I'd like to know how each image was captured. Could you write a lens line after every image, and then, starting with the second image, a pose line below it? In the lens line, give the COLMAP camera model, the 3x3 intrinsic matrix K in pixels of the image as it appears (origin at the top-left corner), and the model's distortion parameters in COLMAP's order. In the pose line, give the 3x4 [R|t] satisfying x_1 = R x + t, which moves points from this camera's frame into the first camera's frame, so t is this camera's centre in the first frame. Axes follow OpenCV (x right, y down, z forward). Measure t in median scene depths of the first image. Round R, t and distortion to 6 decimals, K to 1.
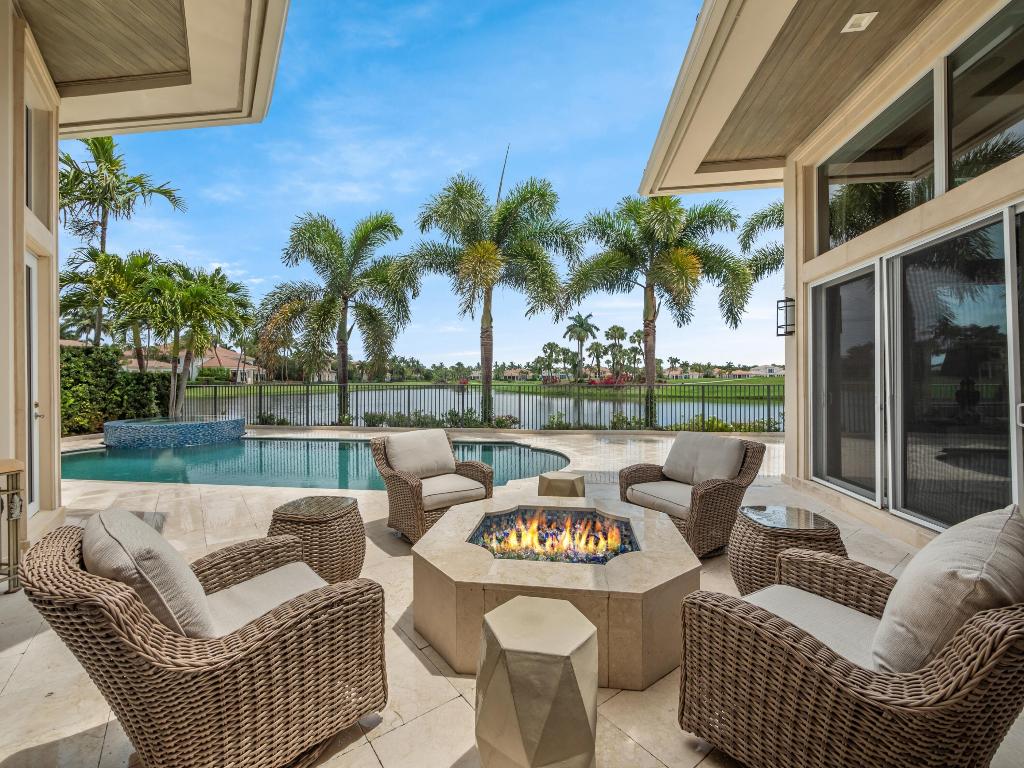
lens RADIAL K [[436.5, 0, 514.7], [0, 436.5, 379.8], [0, 0, 1]] dist [-0.011018, 0.000886]
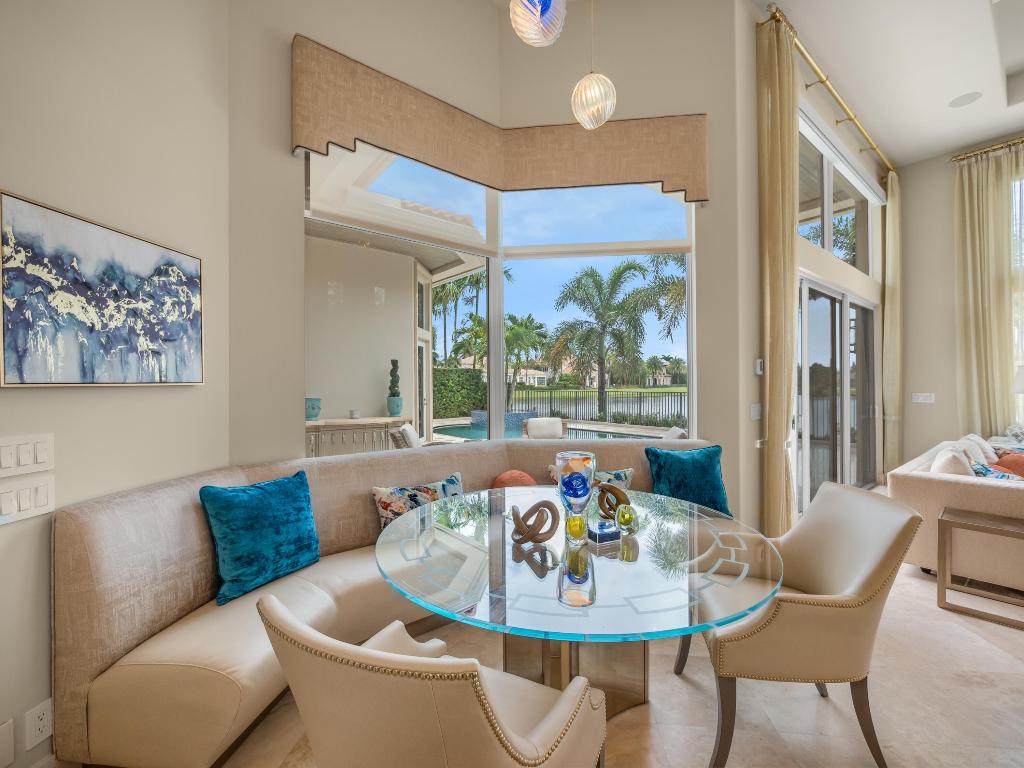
lens RADIAL K [[436.5, 0, 509.3], [0, 436.5, 382.6], [0, 0, 1]] dist [-0.011018, 0.000886]
pose [[0.722297, -0.000779, -0.691583, 0.356175], [0.000099, 0.999999, -0.001022, -0.012886], [0.691583, 0.000670, 0.722296, -0.178571]]
